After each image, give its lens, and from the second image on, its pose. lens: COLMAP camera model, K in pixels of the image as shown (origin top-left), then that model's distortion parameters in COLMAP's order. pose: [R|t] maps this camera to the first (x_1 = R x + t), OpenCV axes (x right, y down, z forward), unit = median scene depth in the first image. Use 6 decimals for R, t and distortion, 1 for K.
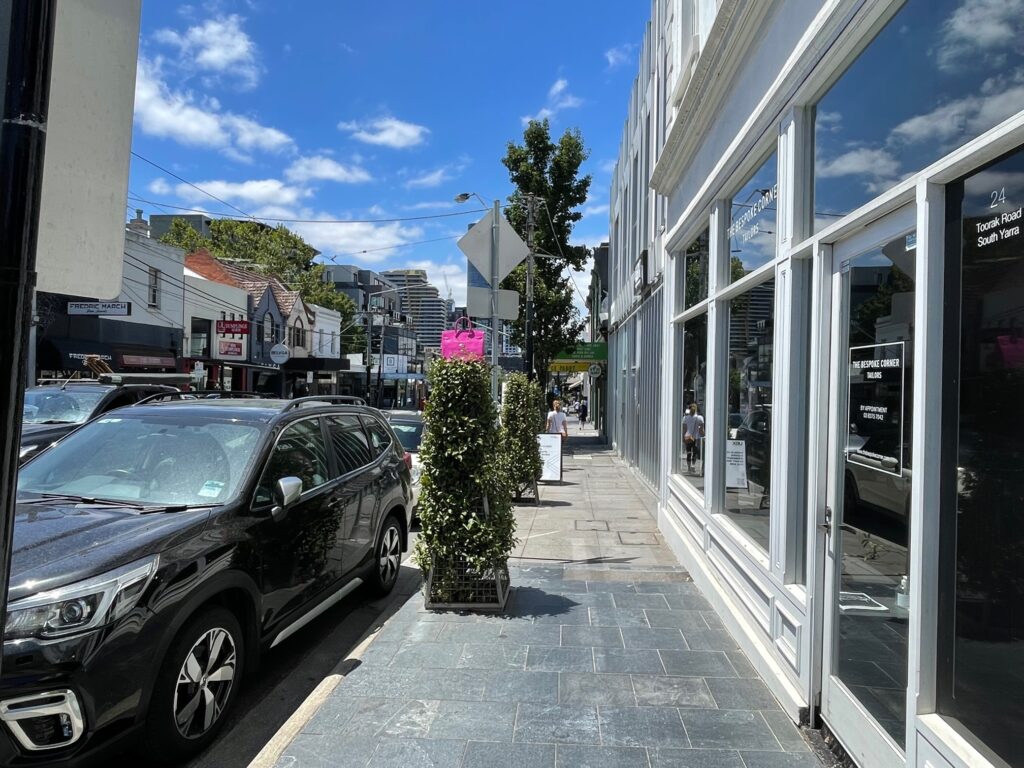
lens RADIAL K [[657.2, 0, 513.0], [0, 657.2, 380.9], [0, 0, 1]] dist [0.000106, 0.000016]
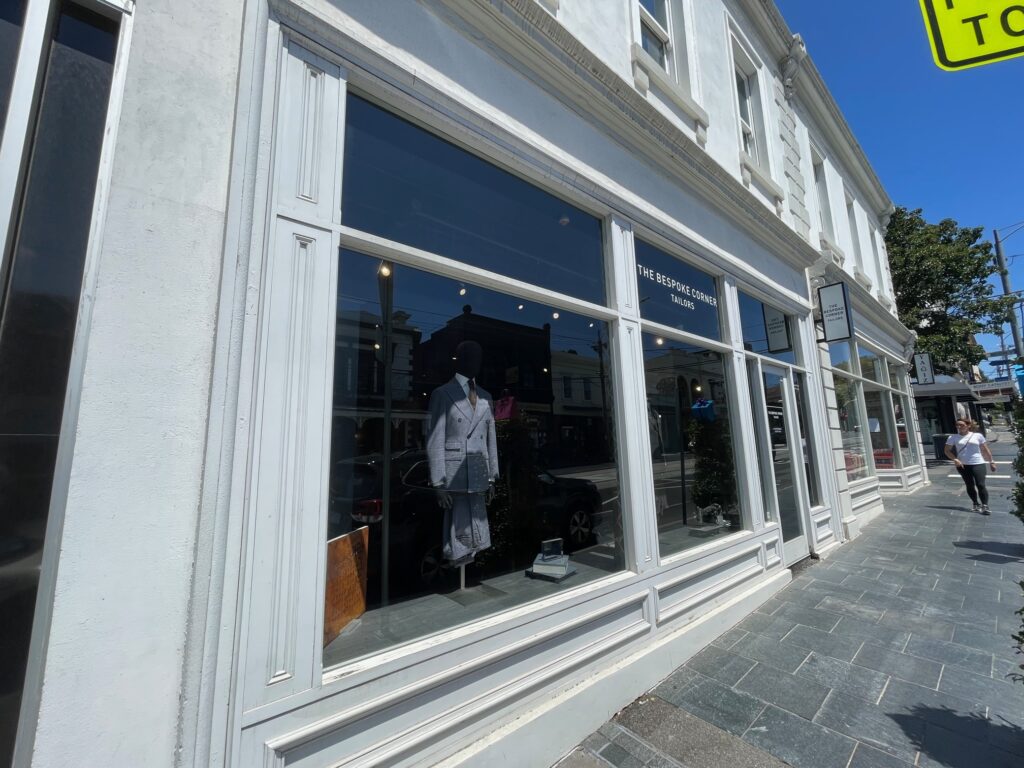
lens RADIAL K [[407.7, 0, 510.6], [0, 407.7, 385.1], [0, 0, 1]] dist [0.001580, 0.000099]
pose [[-0.689225, 0.087810, 0.719207, 0.039389], [0.004583, 0.993137, -0.116863, 0.033965], [-0.724533, -0.077249, -0.684897, 1.910171]]
